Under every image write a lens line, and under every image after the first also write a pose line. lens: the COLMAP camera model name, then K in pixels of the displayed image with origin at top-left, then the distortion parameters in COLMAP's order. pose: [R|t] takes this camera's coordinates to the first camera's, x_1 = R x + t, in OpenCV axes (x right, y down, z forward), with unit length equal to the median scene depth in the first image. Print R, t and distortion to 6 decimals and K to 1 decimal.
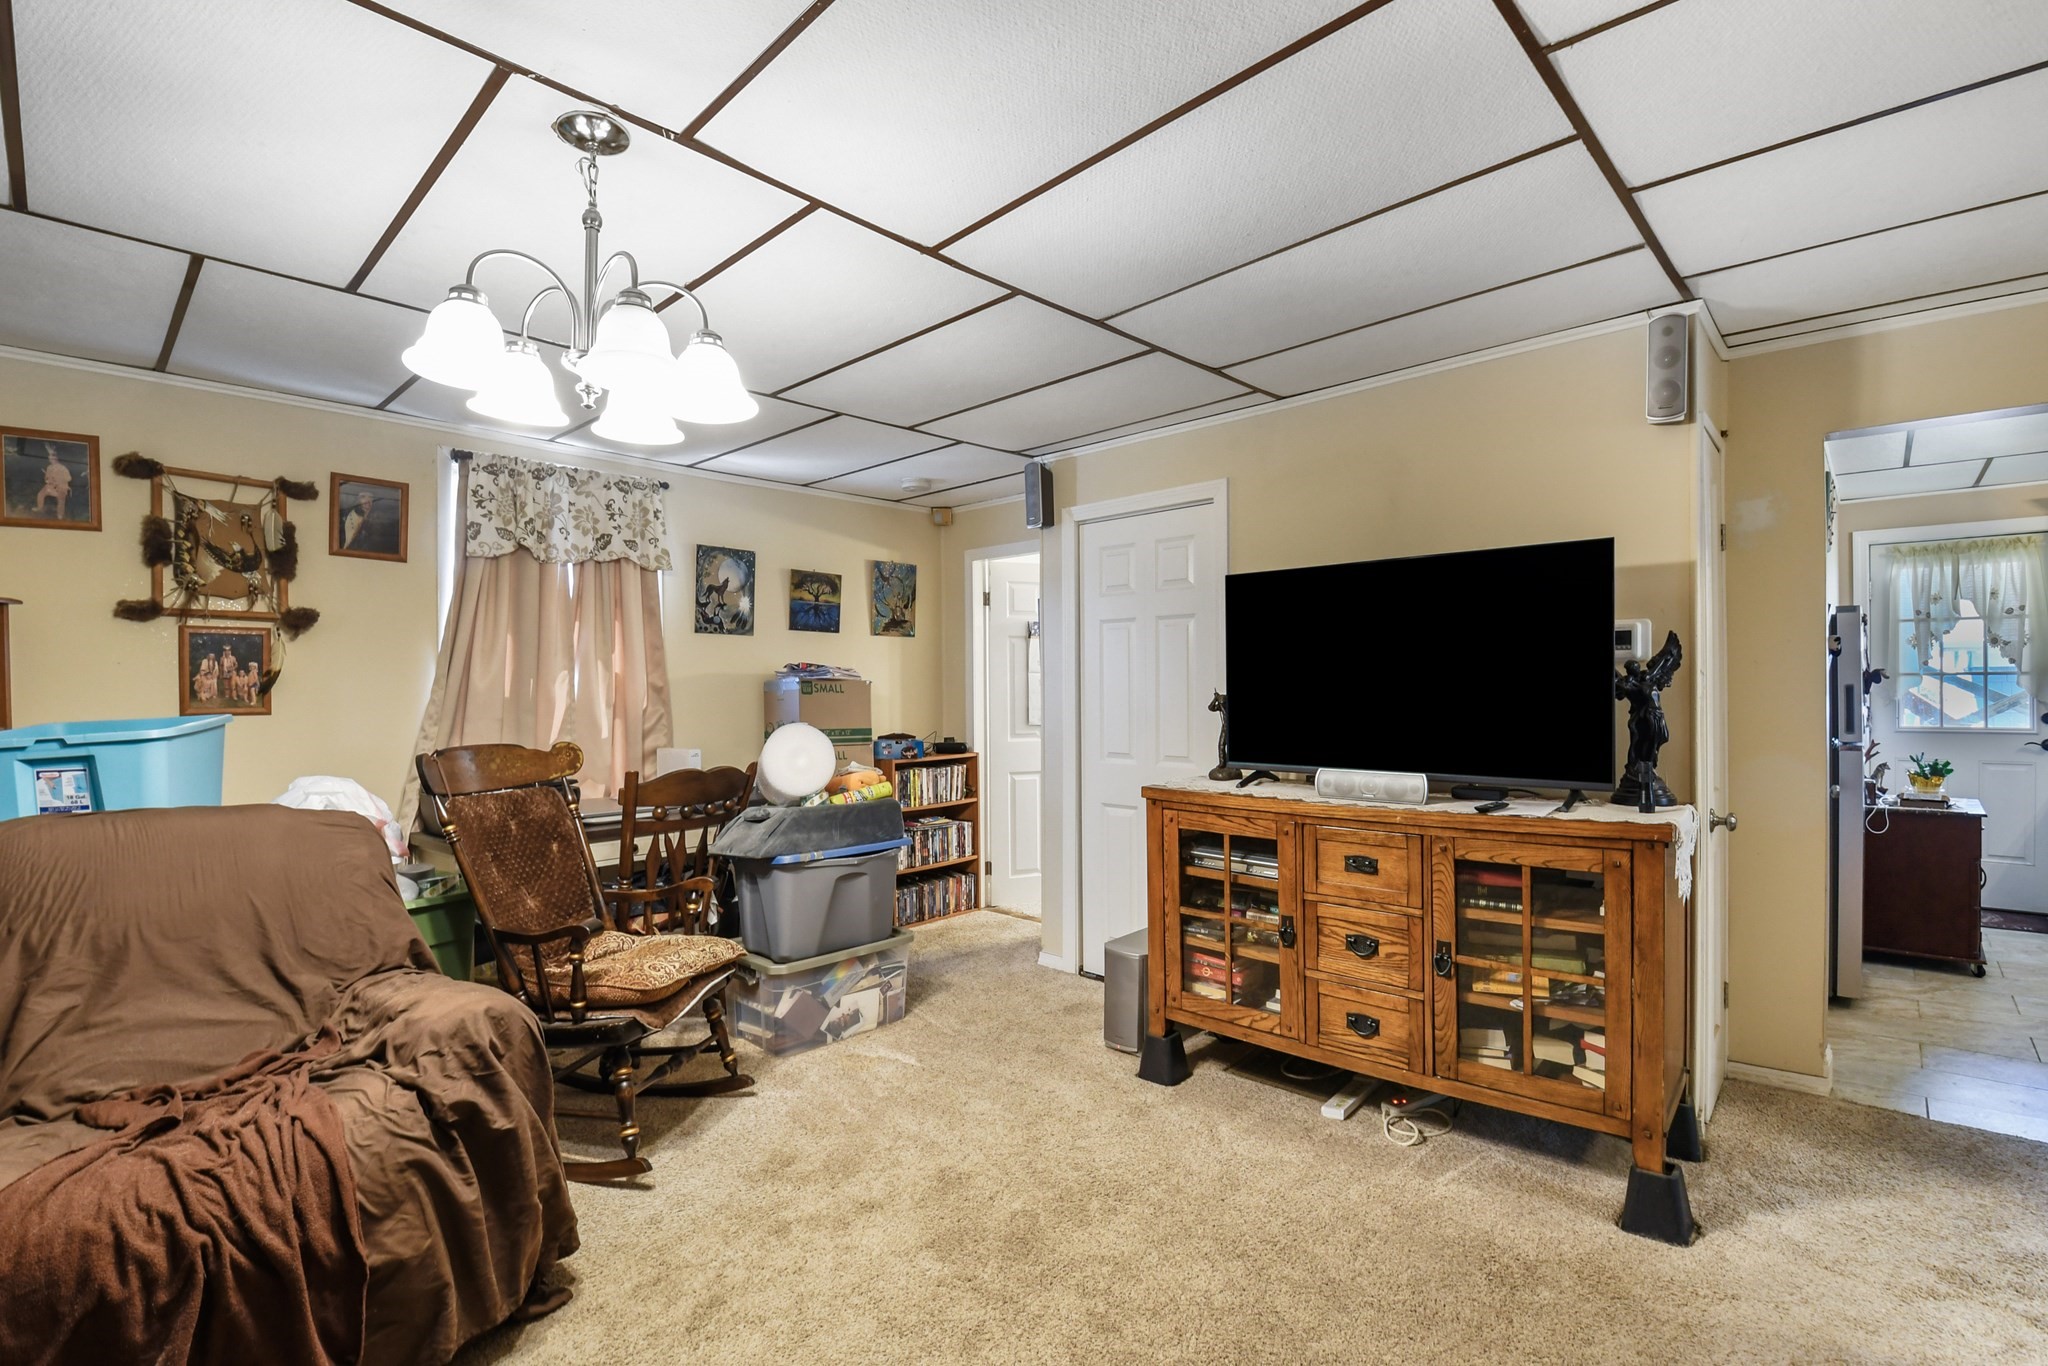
lens RADIAL K [[913.9, 0, 1108.4], [0, 913.9, 682.1], [0, 0, 1]] dist [0.001512, 0.000679]
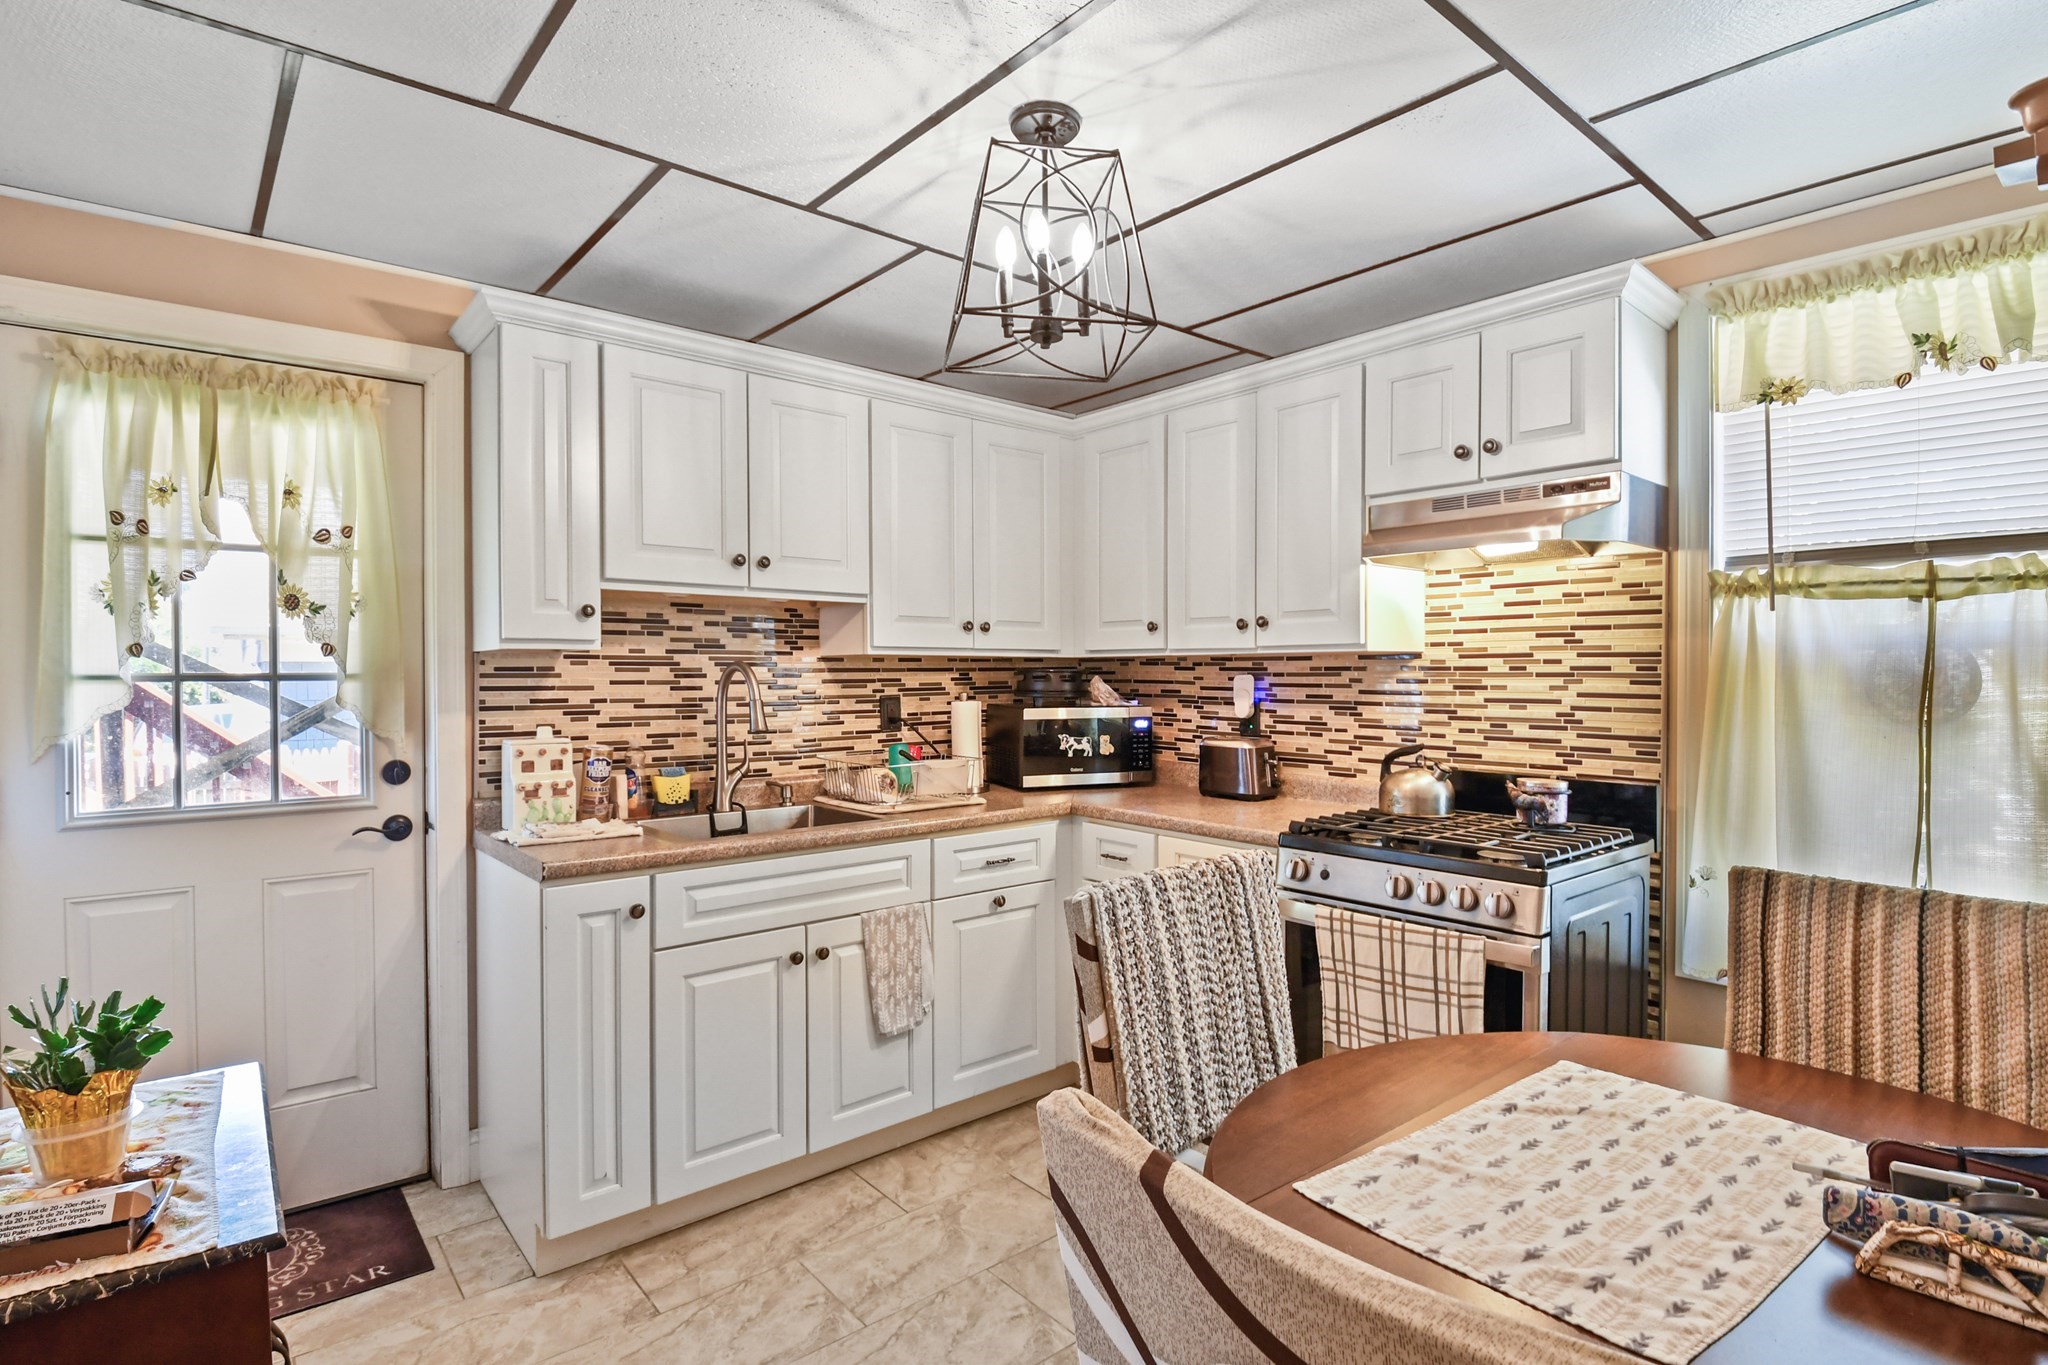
lens RADIAL K [[976.5, 0, 1024.8], [0, 976.5, 683.8], [0, 0, 1]] dist [-0.005272, -0.002818]
pose [[0.147500, -0.006337, 0.989042, 0.555172], [-0.007611, 0.999943, 0.007542, -0.012485], [-0.989033, -0.008640, 0.147444, 0.580275]]
